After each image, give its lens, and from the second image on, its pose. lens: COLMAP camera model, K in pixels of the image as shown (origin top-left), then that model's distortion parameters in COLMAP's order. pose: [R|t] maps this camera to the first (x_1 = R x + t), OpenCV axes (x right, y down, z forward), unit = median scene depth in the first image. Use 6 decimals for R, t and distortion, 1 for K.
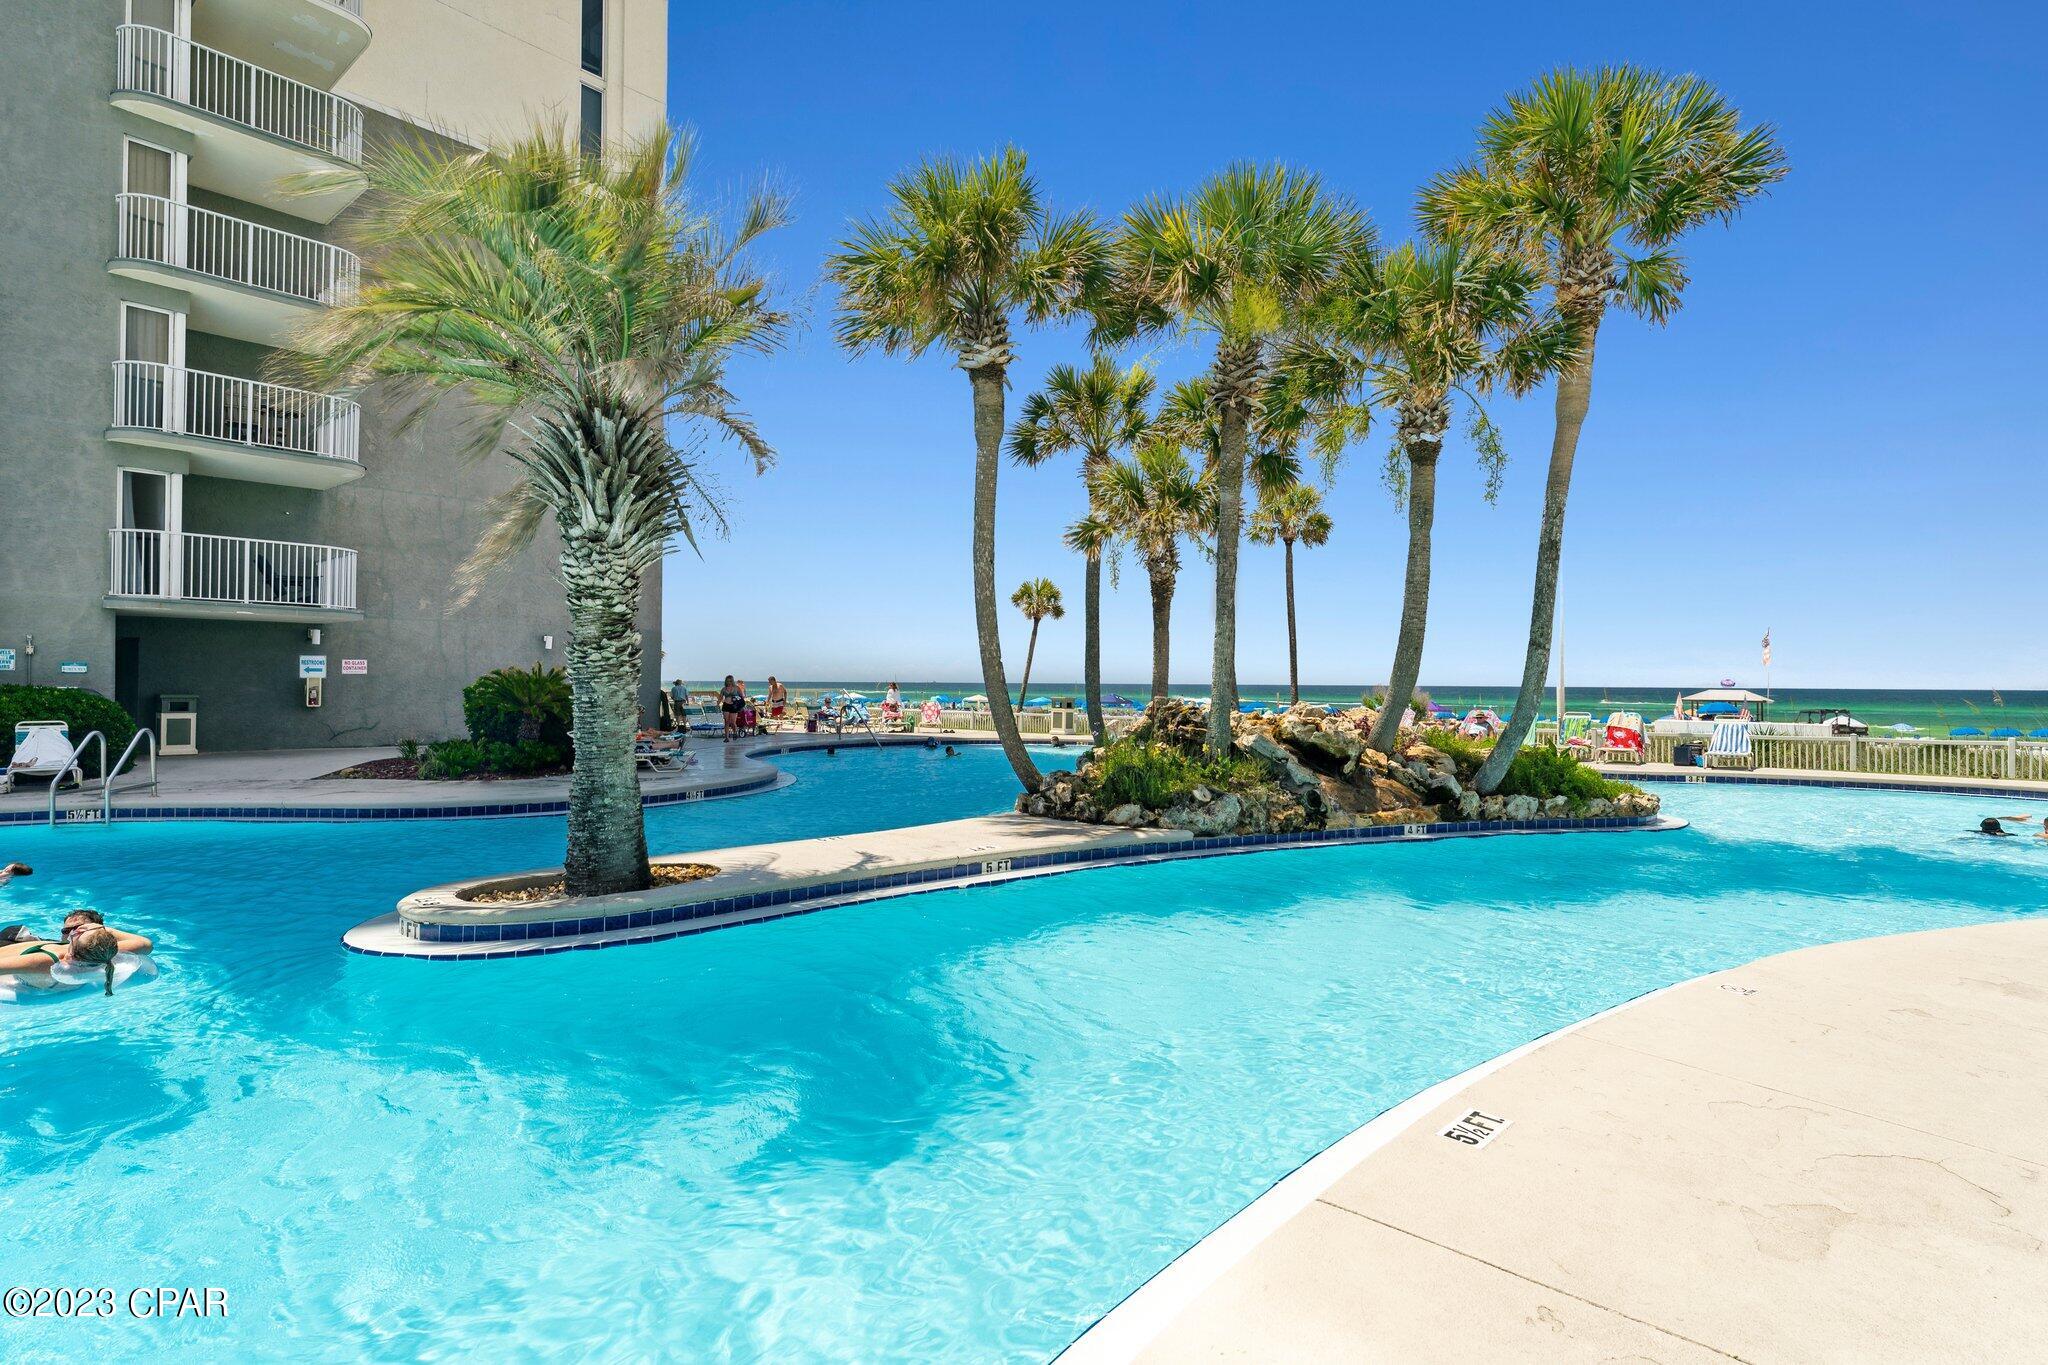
lens RADIAL K [[1004.7, 0, 1022.8], [0, 1004.7, 684.6], [0, 0, 1]] dist [0.000374, 0.000028]
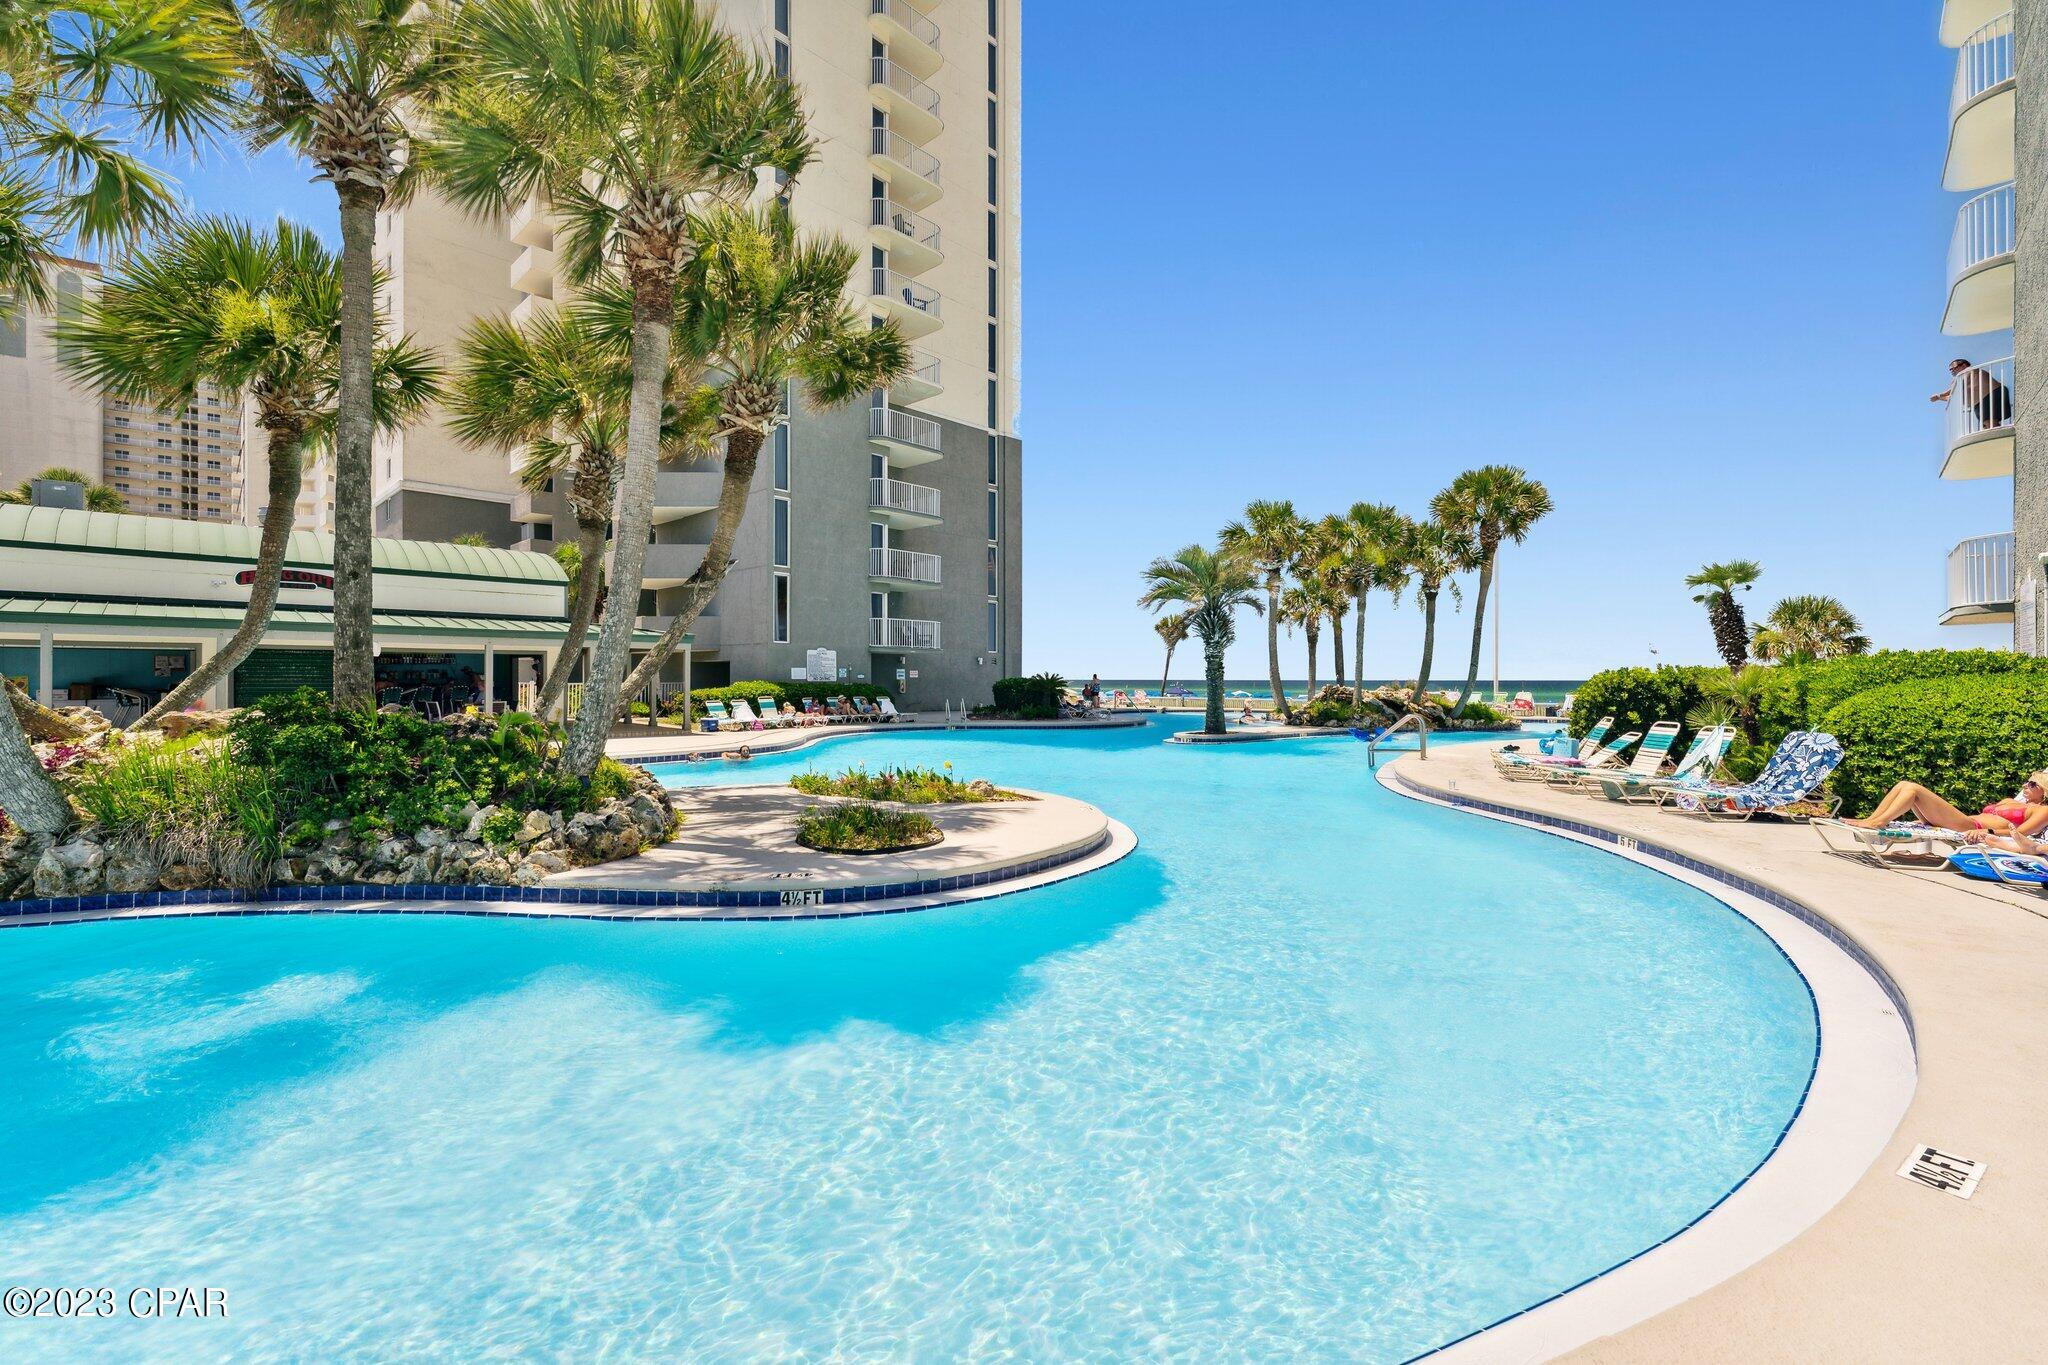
lens RADIAL K [[829.7, 0, 1025.5], [0, 829.7, 684.6], [0, 0, 1]] dist [-0.000199, -0.000010]
pose [[0.998642, -0.004579, -0.051906, -0.573740], [0.004770, 0.999982, 0.003552, 0.000140], [0.051888, -0.003795, 0.998646, -1.282895]]
